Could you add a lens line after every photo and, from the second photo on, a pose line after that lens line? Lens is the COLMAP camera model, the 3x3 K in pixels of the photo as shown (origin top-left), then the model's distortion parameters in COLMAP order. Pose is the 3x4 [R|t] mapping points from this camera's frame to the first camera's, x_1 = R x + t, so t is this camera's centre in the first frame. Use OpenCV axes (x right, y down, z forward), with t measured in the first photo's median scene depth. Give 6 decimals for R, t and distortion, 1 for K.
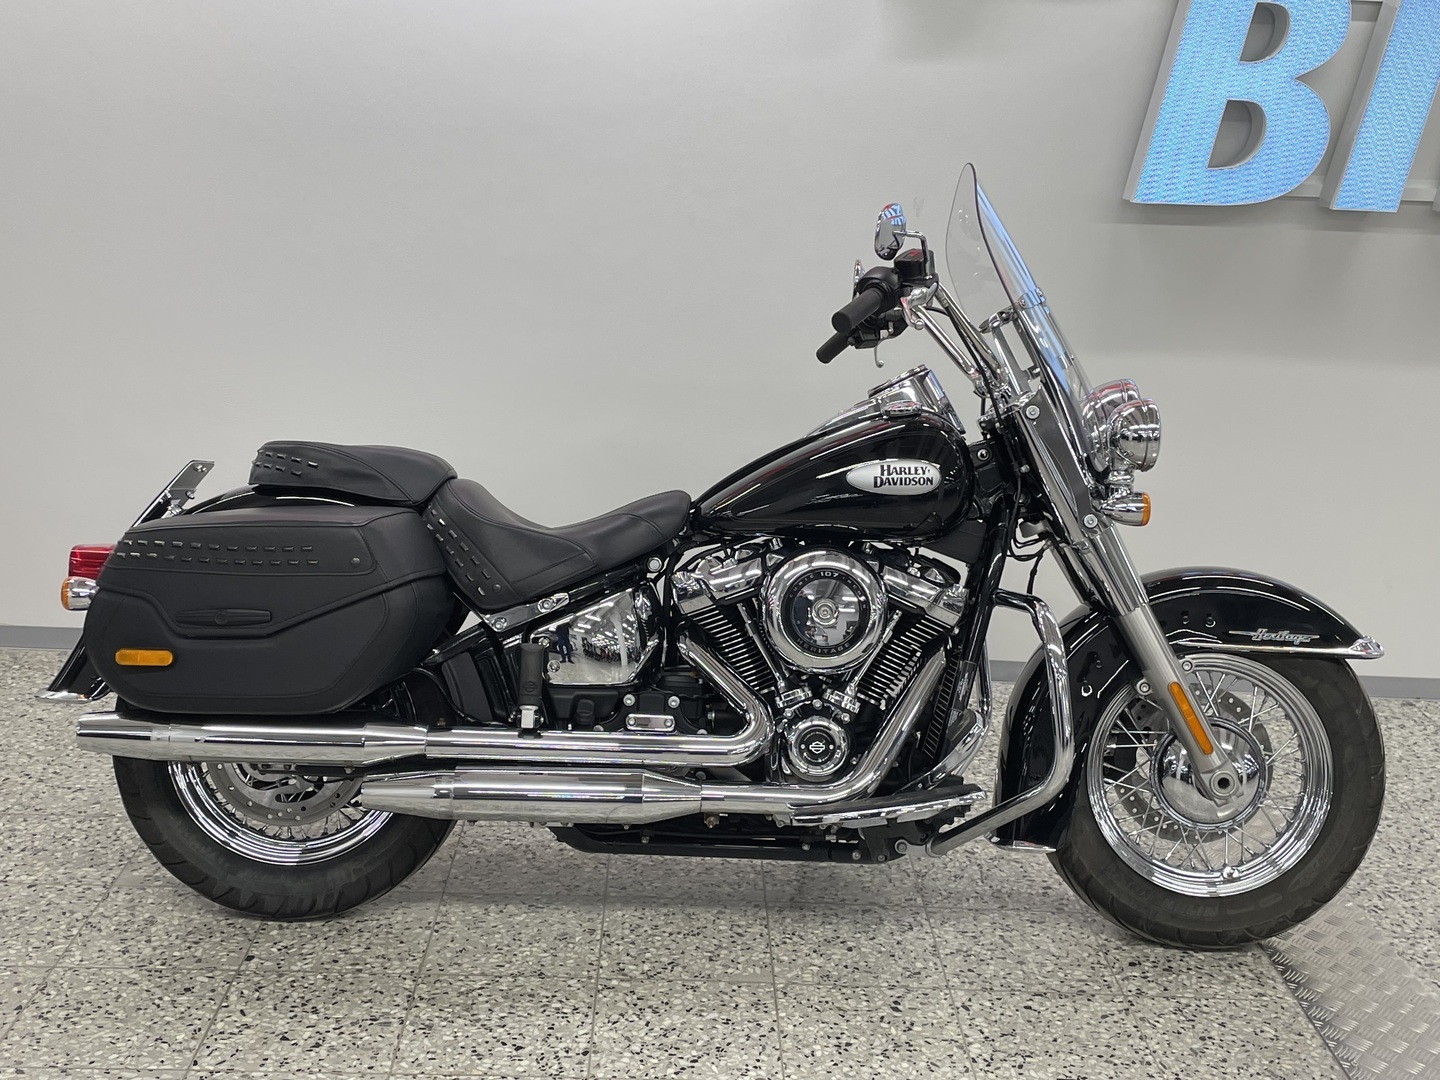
lens RADIAL K [[1721.6, 0, 713.6], [0, 1721.6, 525.3], [0, 0, 1]] dist [0.119442, -0.184144]
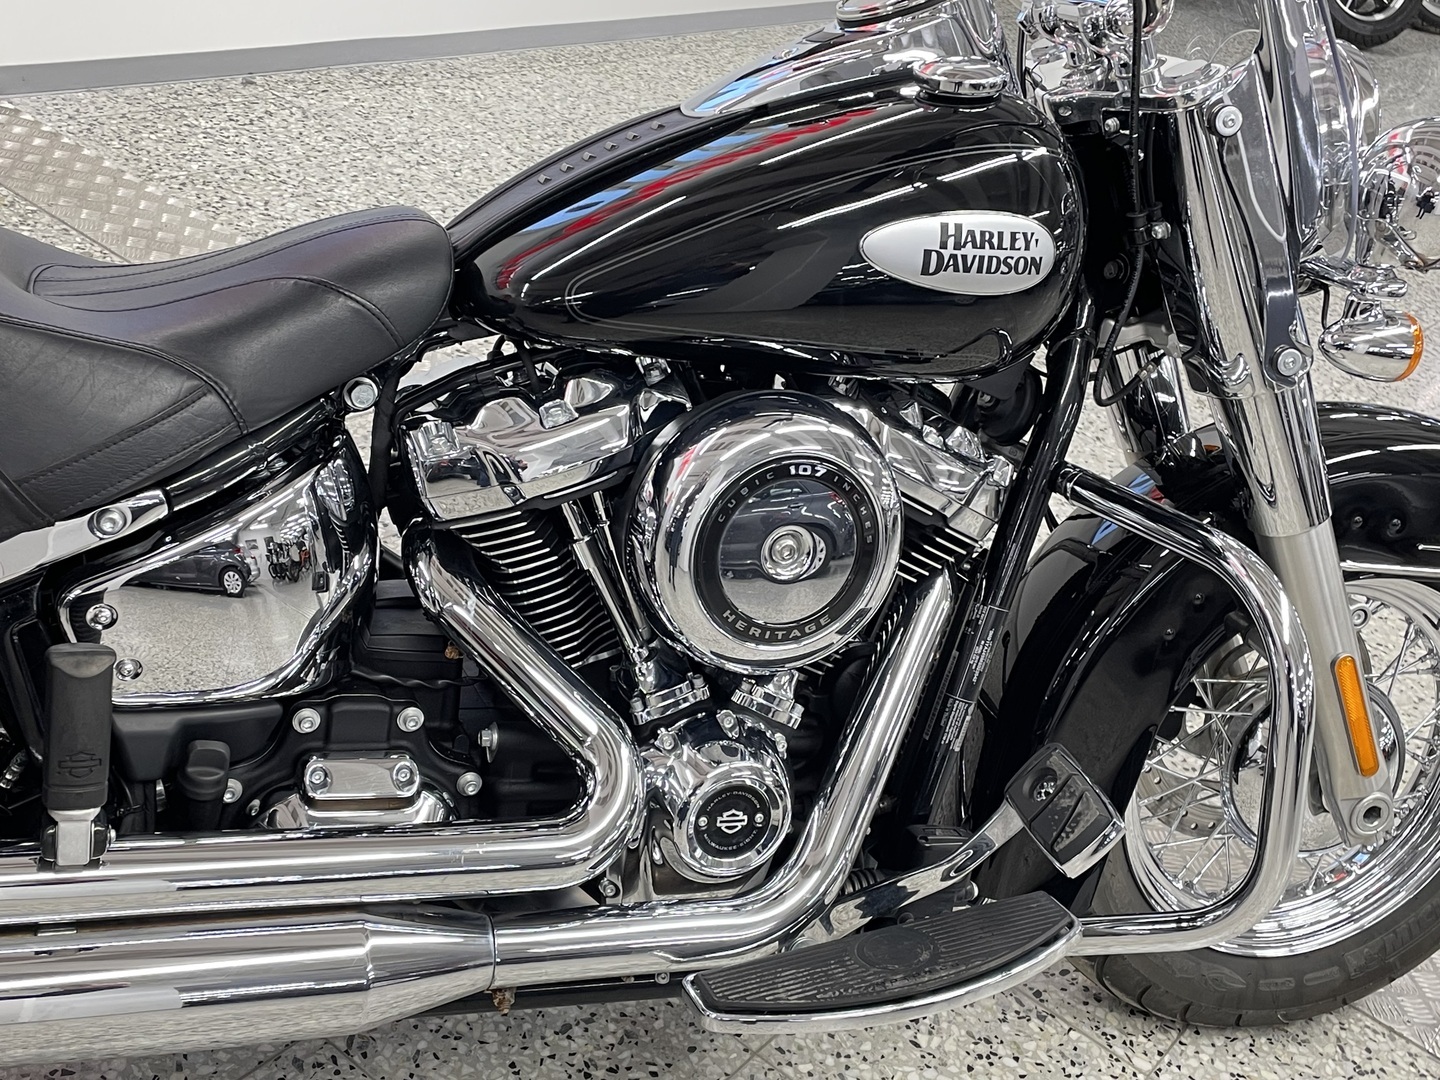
lens RADIAL K [[1721.6, 0, 713.6], [0, 1721.6, 525.3], [0, 0, 1]] dist [0.119442, -0.184144]
pose [[0.937850, -0.001504, 0.347038, -0.105054], [-0.095354, 0.960387, 0.261849, -0.068951], [-0.333685, -0.278667, 0.900555, 0.595800]]
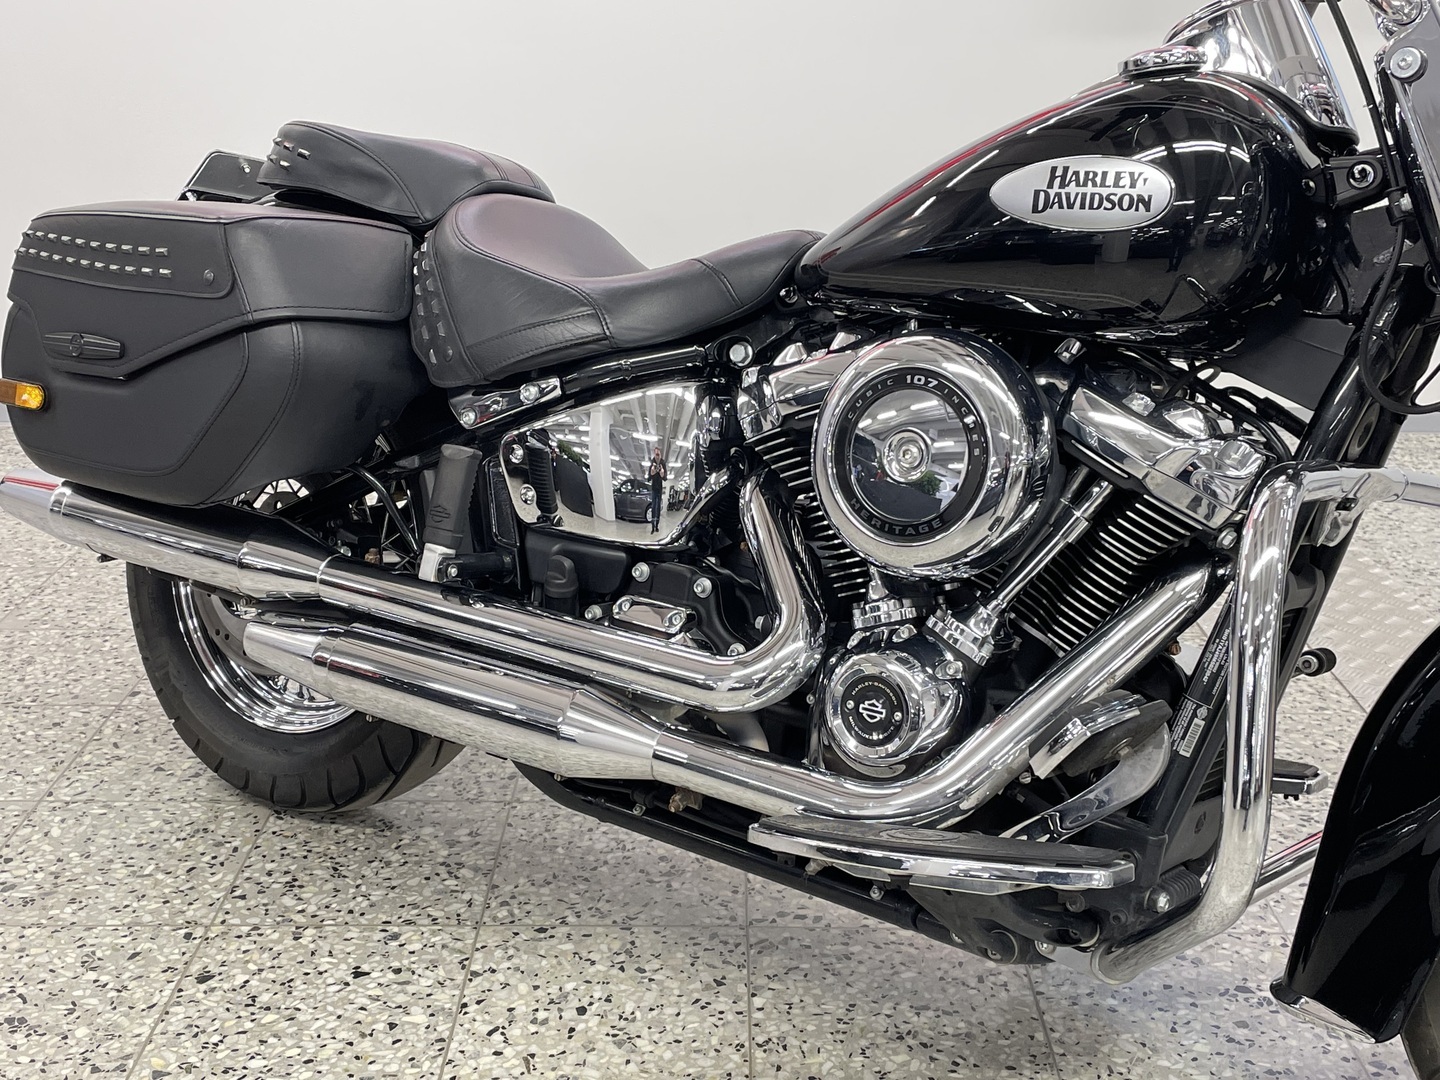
lens RADIAL K [[1721.6, 0, 713.6], [0, 1721.6, 525.3], [0, 0, 1]] dist [0.119442, -0.184144]
pose [[0.816270, 0.142257, -0.559881, 0.301348], [-0.124062, 0.989759, 0.070608, 0.041496], [0.564192, 0.011825, 0.825559, 0.533468]]
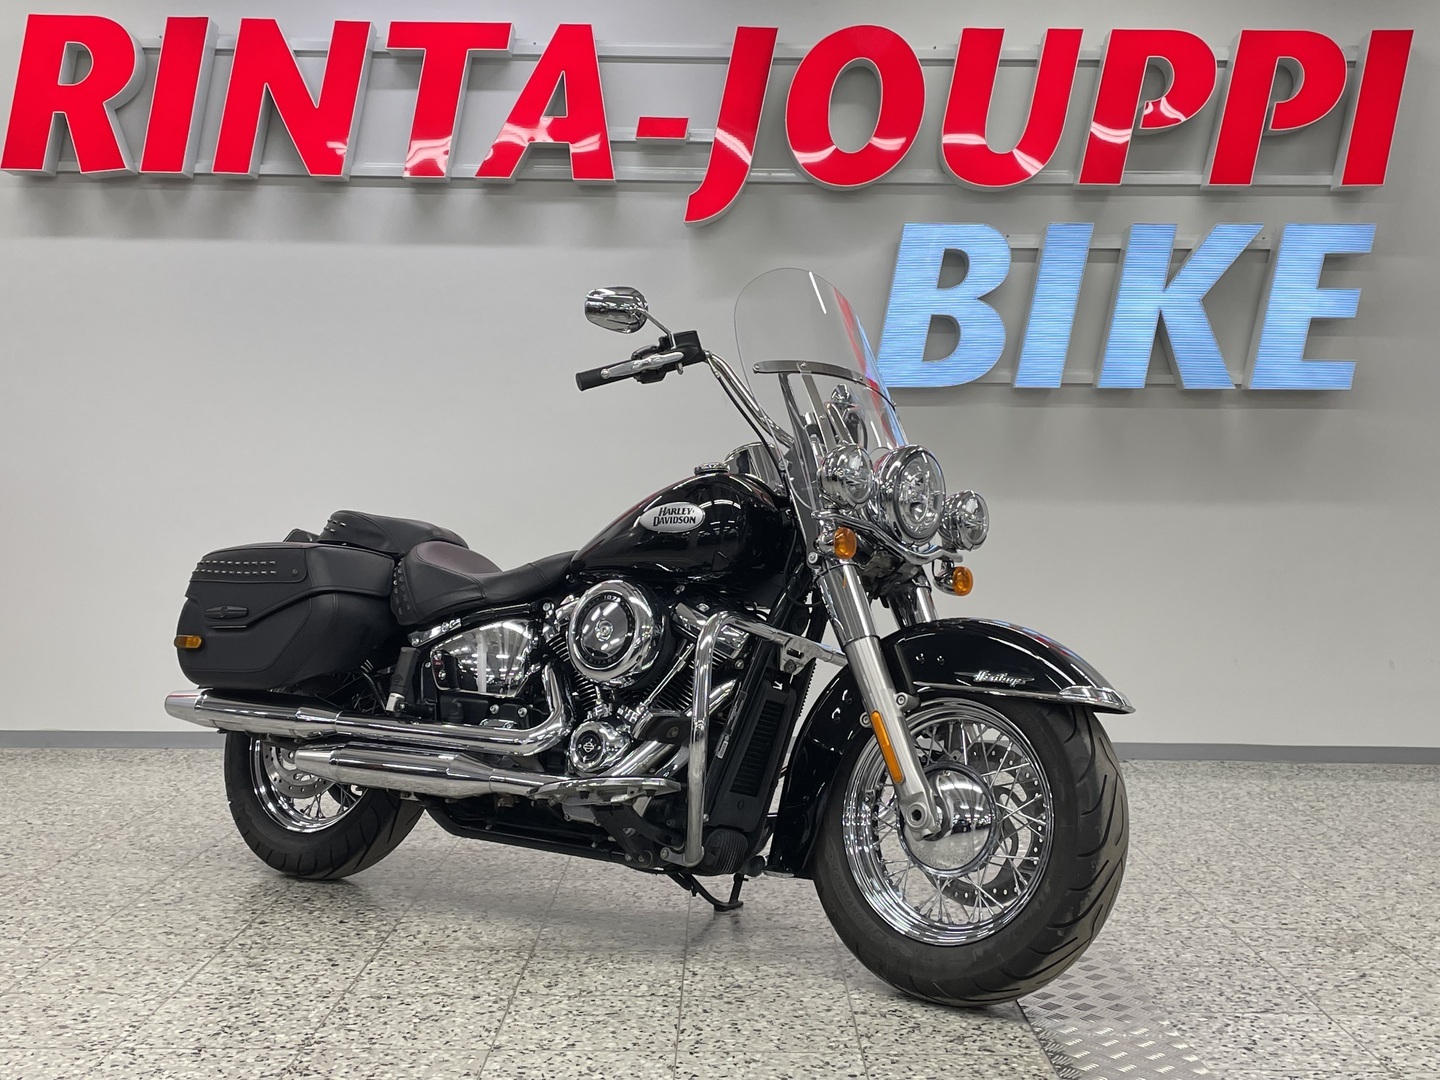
lens RADIAL K [[1734.1, 0, 732.0], [0, 1734.1, 545.7], [0, 0, 1]] dist [0.116040, -0.195613]
pose [[0.822498, -0.012565, -0.568630, 0.790768], [-0.130950, 0.968714, -0.210820, 0.227743], [0.553488, 0.247861, 0.795120, 0.094497]]
